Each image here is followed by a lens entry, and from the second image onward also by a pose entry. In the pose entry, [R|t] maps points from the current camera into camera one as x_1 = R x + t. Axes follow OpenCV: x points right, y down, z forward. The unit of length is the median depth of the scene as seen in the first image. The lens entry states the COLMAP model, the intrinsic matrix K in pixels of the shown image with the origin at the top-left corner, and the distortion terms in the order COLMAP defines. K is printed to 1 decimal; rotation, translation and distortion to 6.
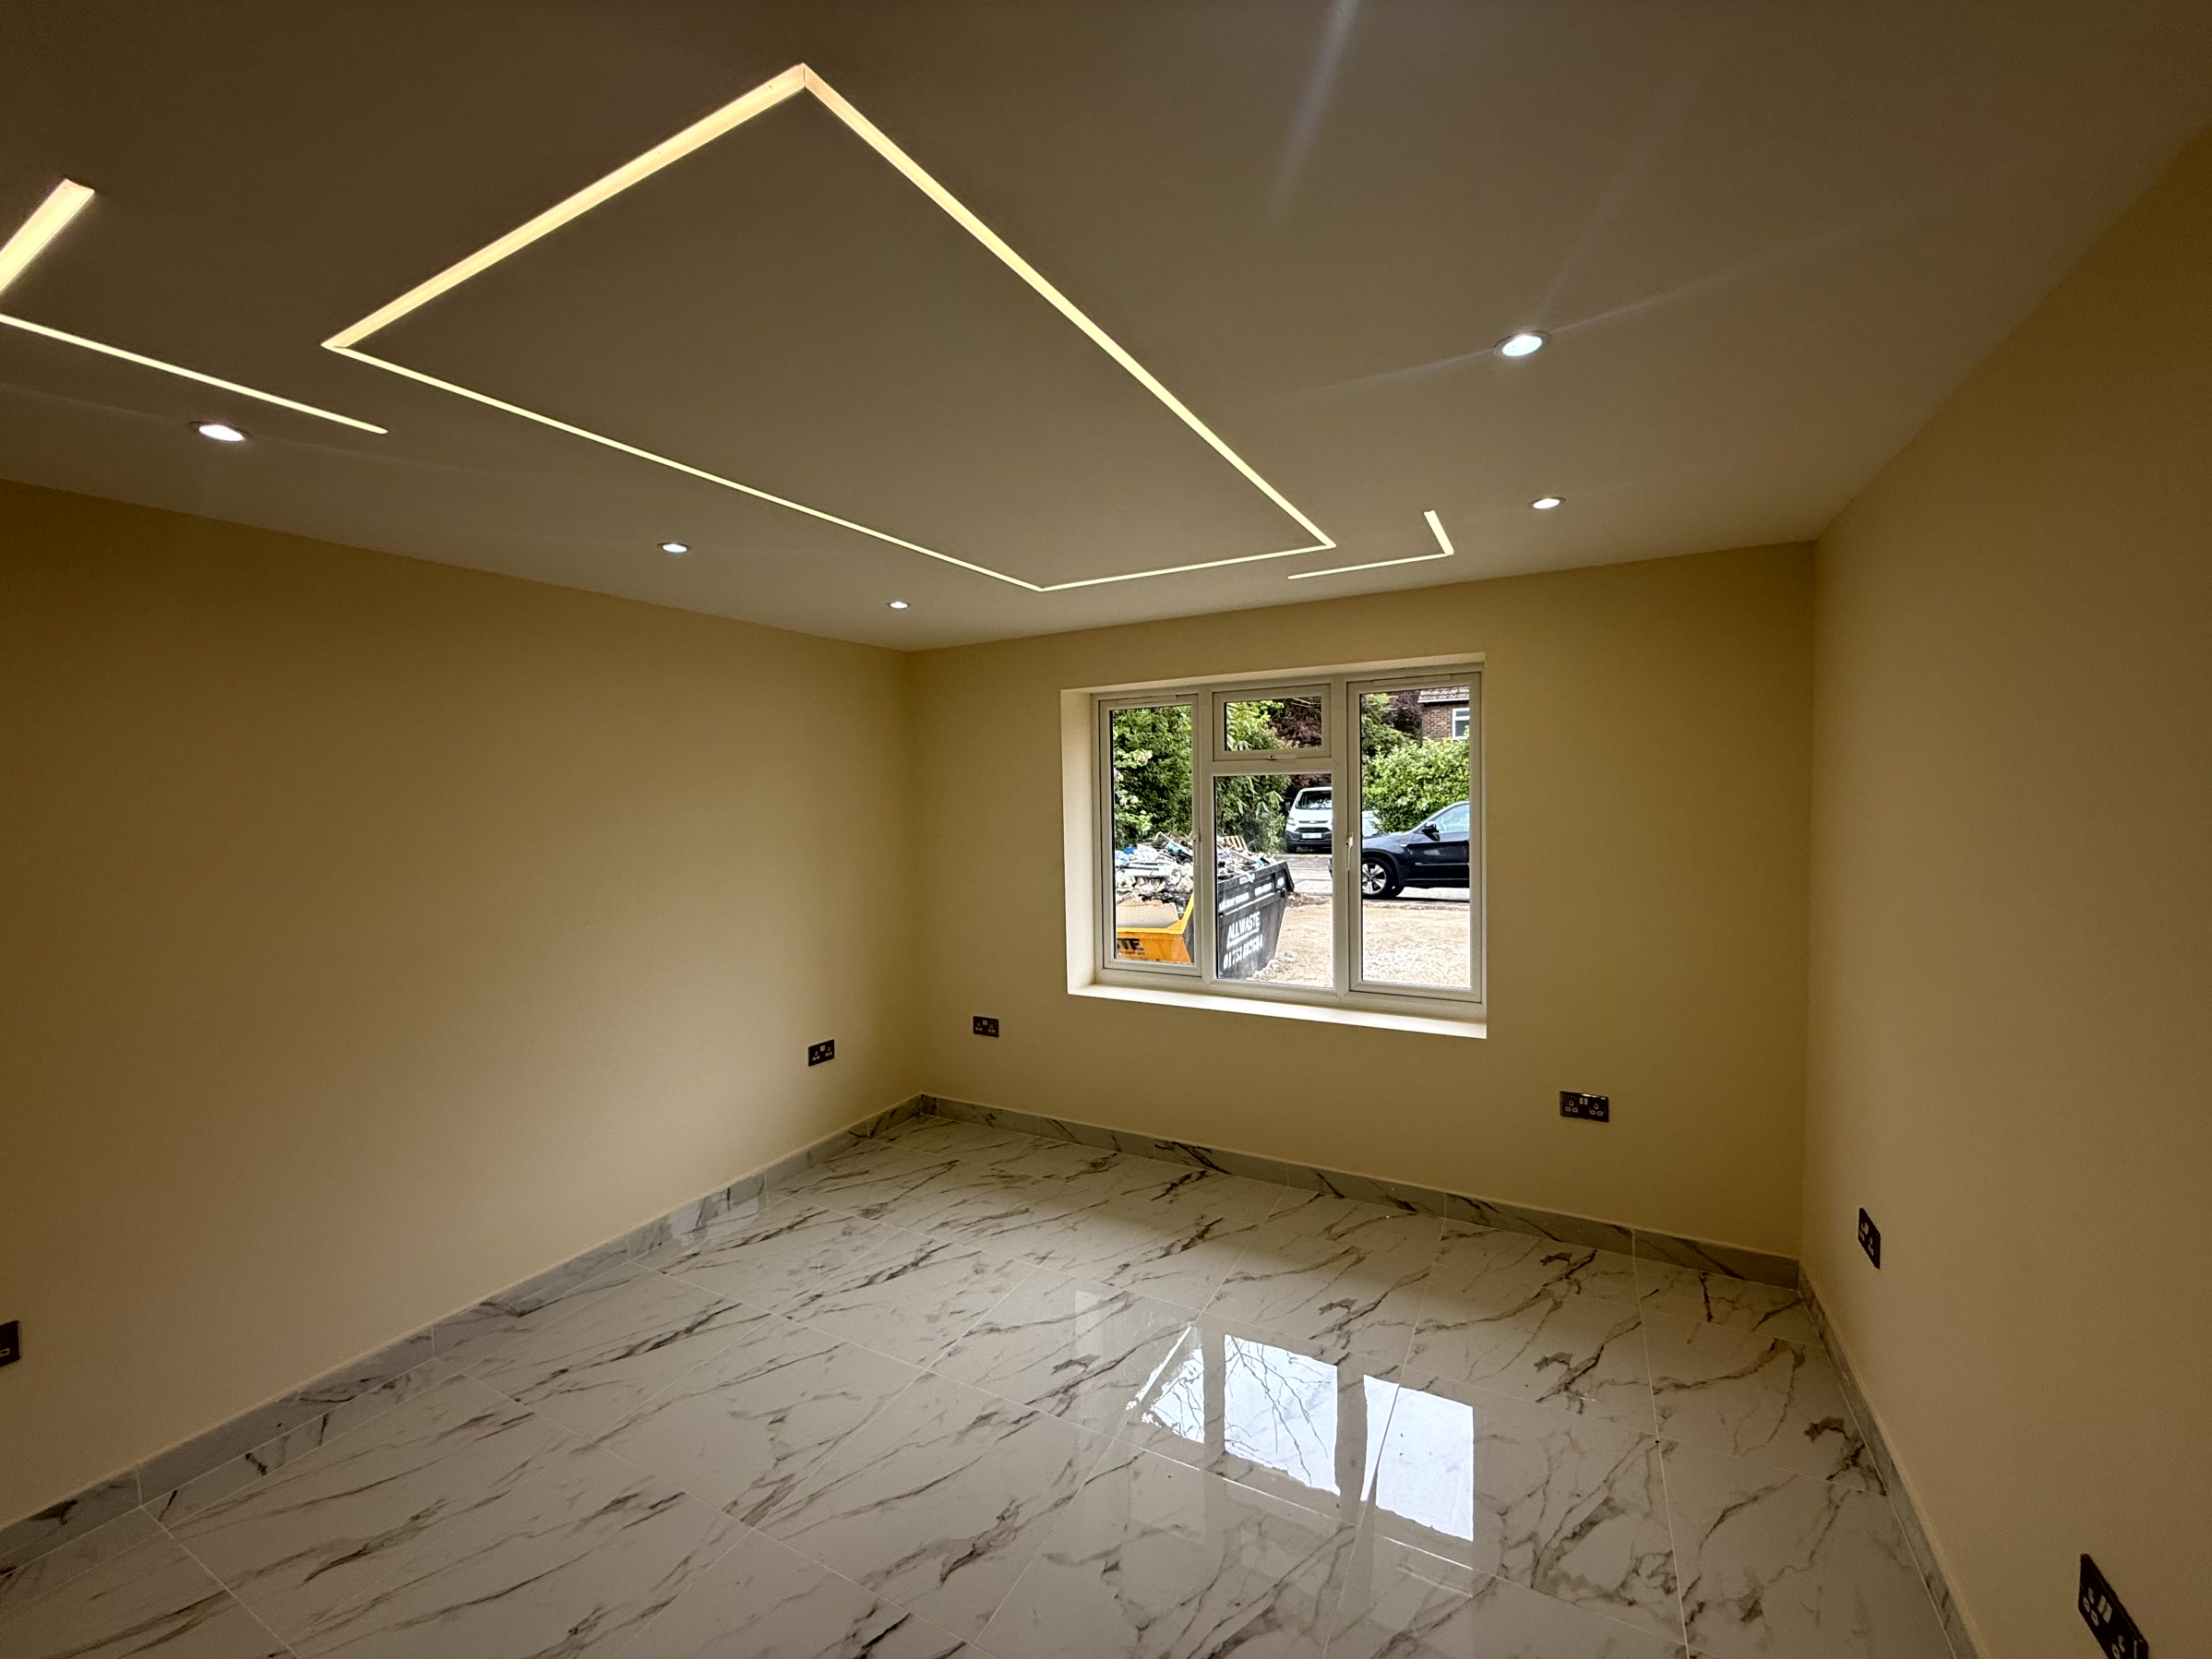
lens RADIAL K [[883.2, 0, 1103.1], [0, 883.2, 831.4], [0, 0, 1]] dist [0.001680, -0.000456]
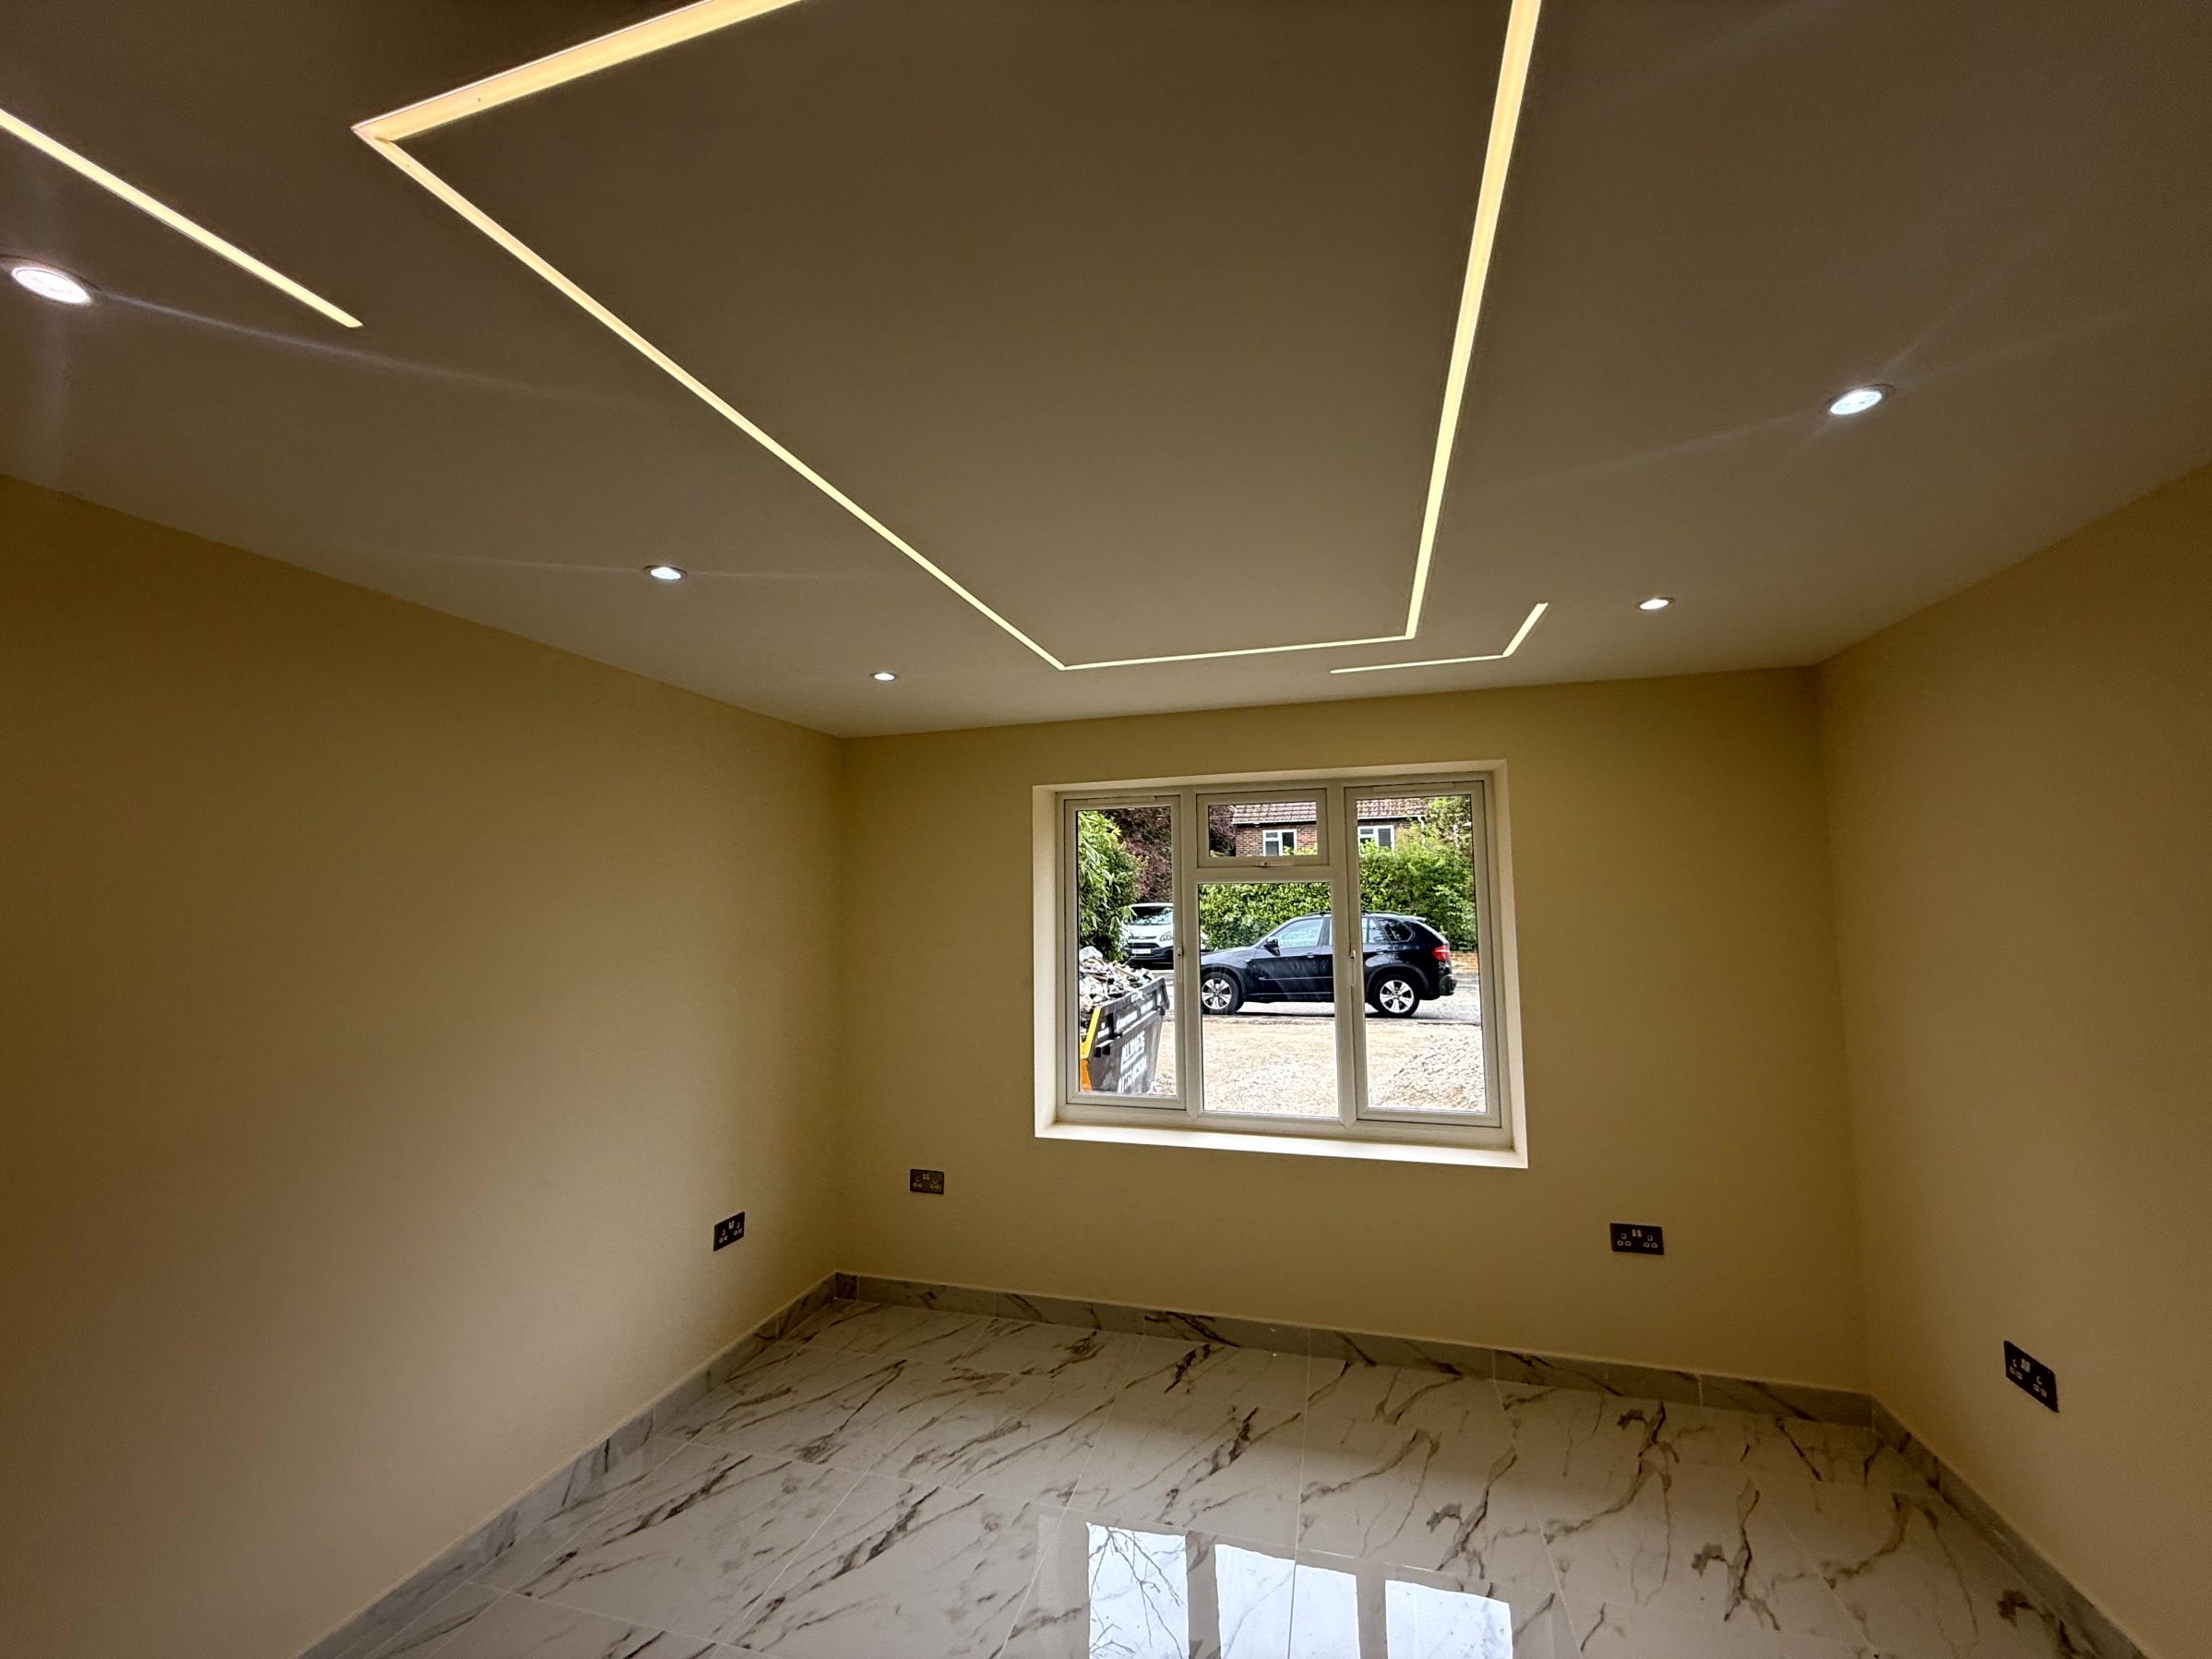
lens RADIAL K [[883.2, 0, 1106.0], [0, 883.2, 830.4], [0, 0, 1]] dist [0.001680, -0.000456]
pose [[0.976104, 0.025739, 0.215775, -0.210258], [0.002905, 0.991326, -0.131393, 0.003261], [-0.217285, 0.128880, 0.967562, 0.153858]]
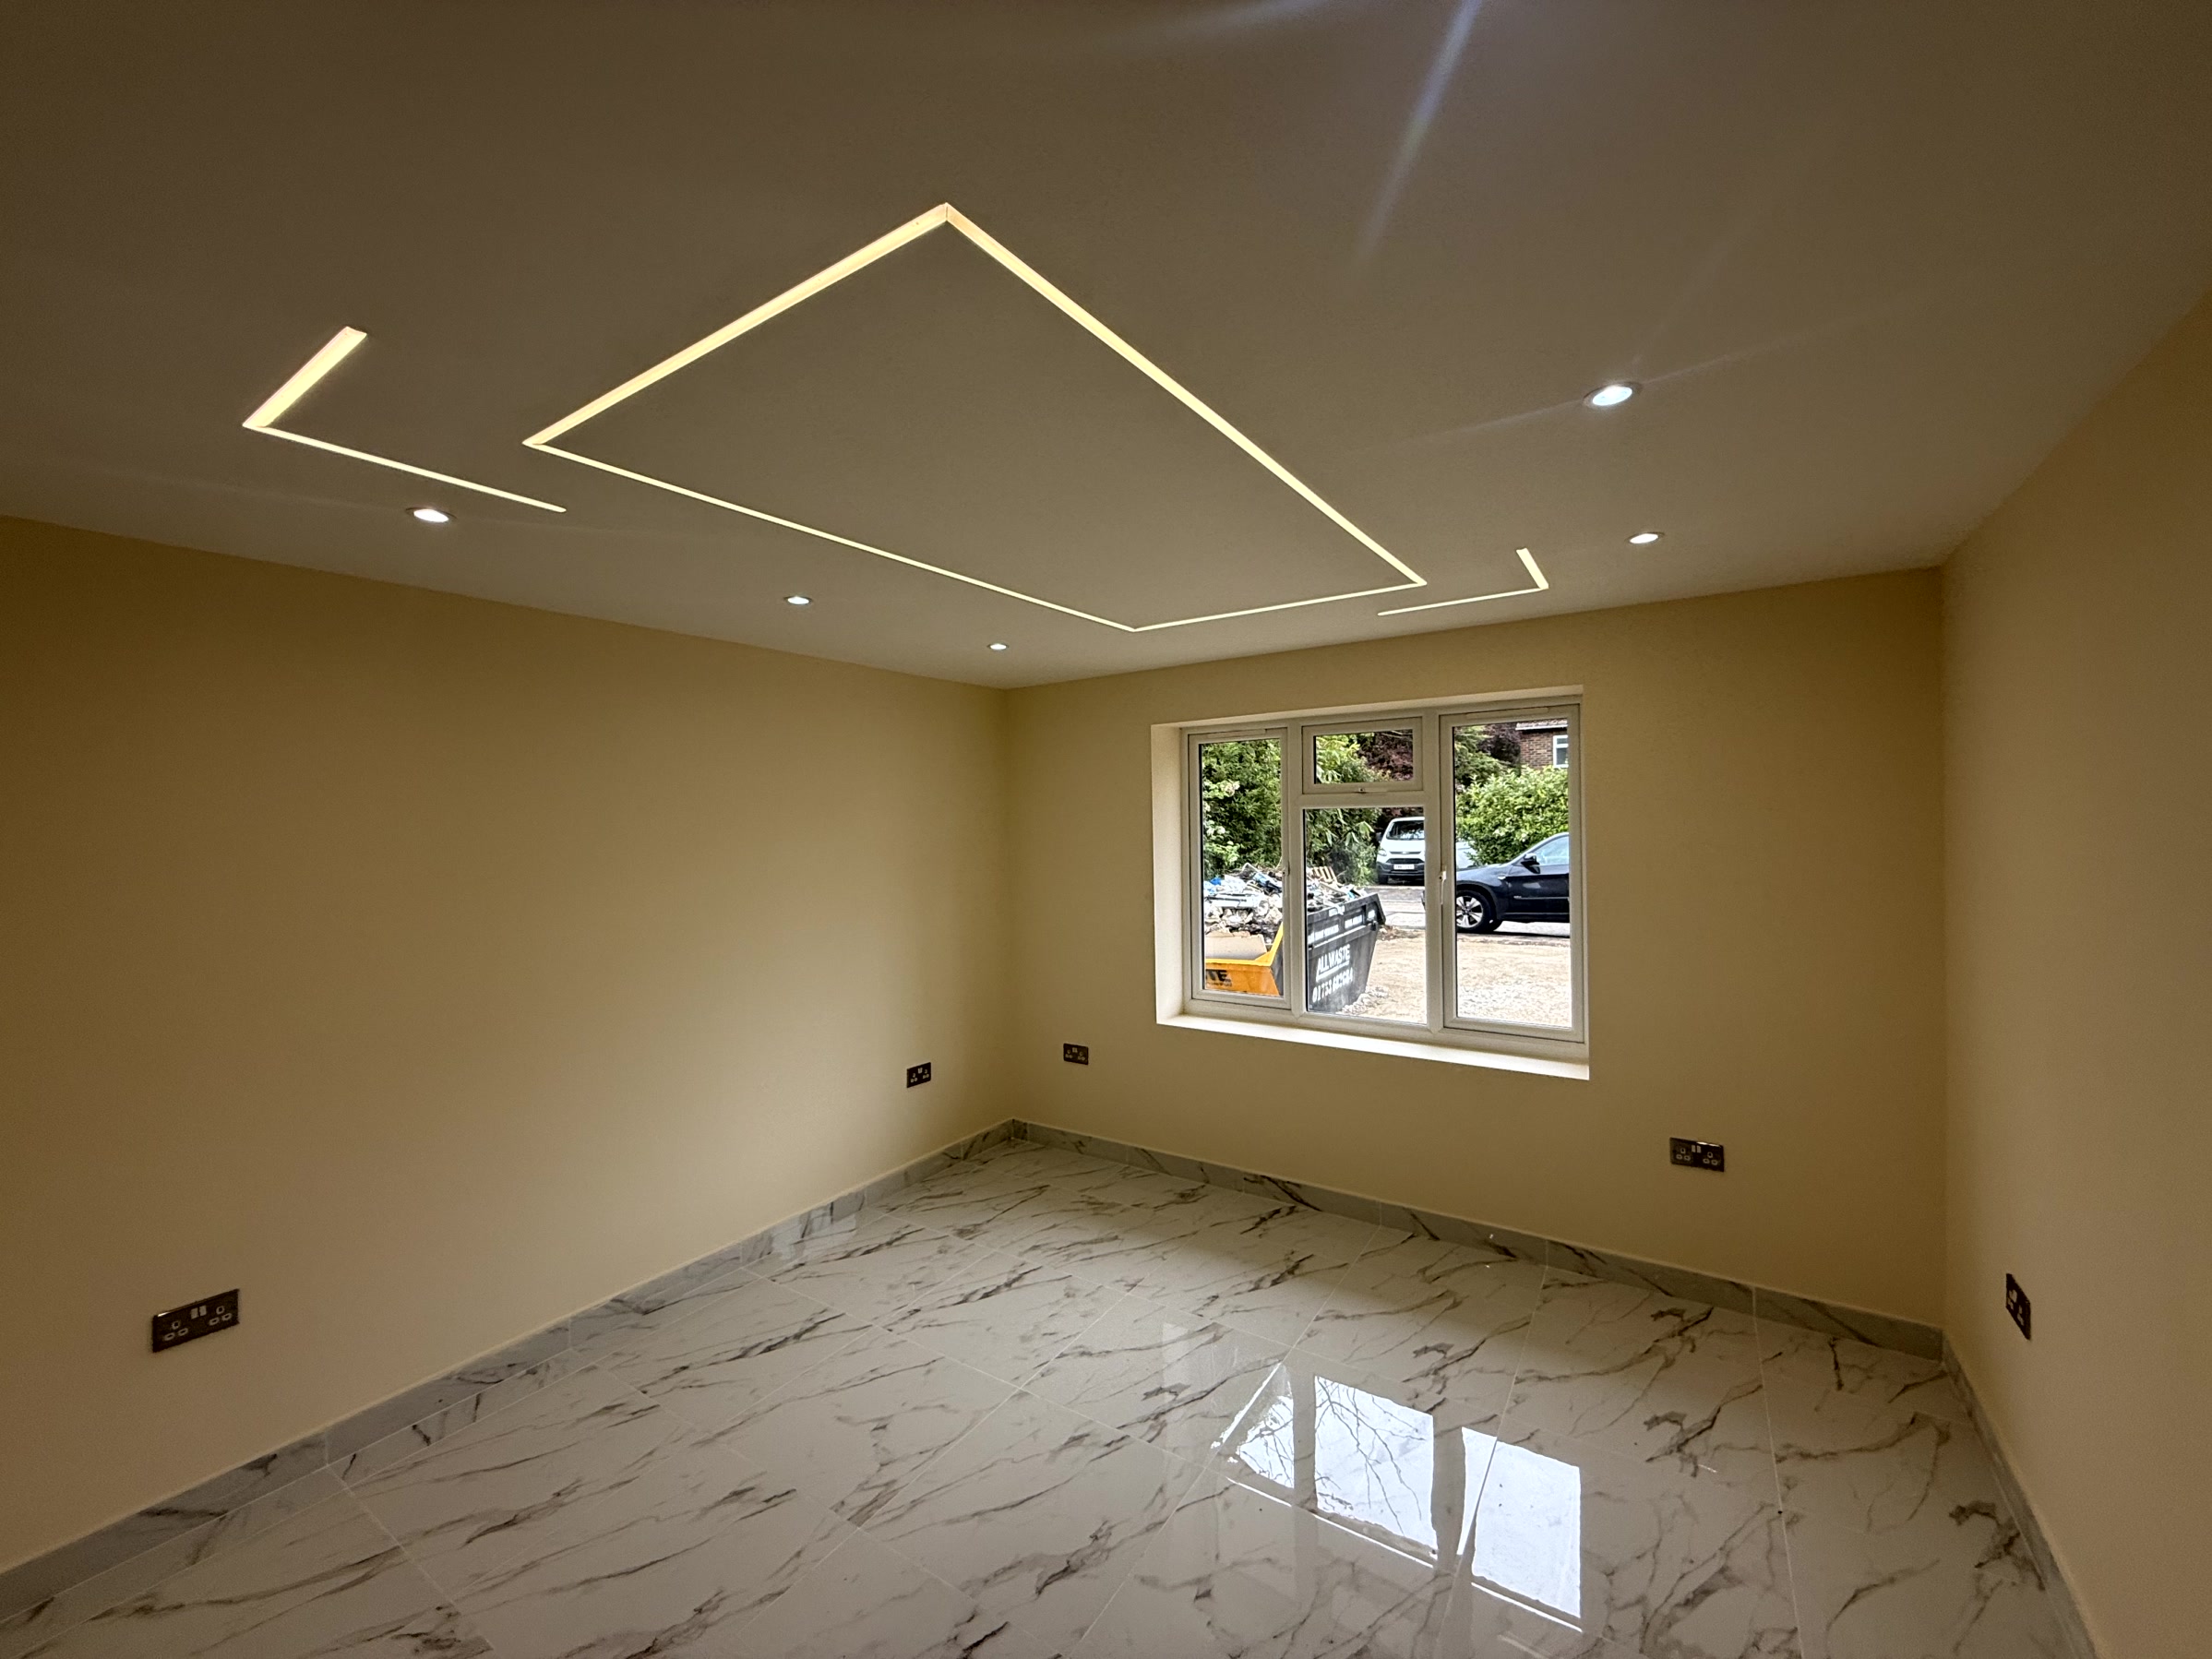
lens RADIAL K [[883.2, 0, 1103.8], [0, 883.2, 830.8], [0, 0, 1]] dist [0.001680, -0.000456]
pose [[0.995456, 0.003466, -0.095158, -0.006050], [-0.006653, 0.999427, -0.033191, -0.003790], [0.094988, 0.033673, 0.994909, -0.026560]]
